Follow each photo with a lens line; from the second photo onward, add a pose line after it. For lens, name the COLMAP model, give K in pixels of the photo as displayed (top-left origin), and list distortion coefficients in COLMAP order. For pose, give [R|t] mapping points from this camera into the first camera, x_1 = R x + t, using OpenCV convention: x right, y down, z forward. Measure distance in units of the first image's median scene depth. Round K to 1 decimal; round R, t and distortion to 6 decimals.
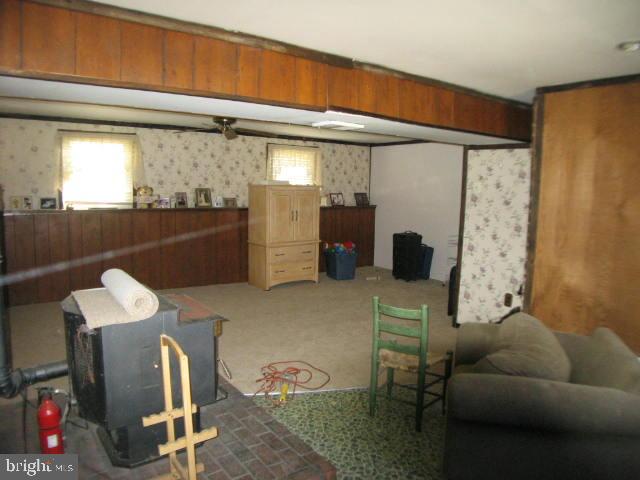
lens RADIAL K [[457.2, 0, 320.0], [0, 457.2, 240.0], [0, 0, 1]] dist [-0.122021, 0.005055]
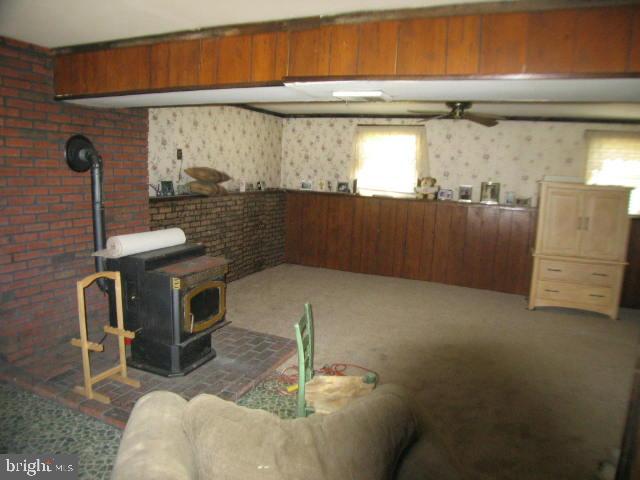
lens RADIAL K [[457.2, 0, 320.0], [0, 457.2, 240.0], [0, 0, 1]] dist [-0.122021, 0.005055]
pose [[0.501483, 0.134052, -0.854719, 0.428134], [-0.133703, 0.988063, 0.076518, -0.028300], [0.854774, 0.075906, 0.513420, 0.312598]]
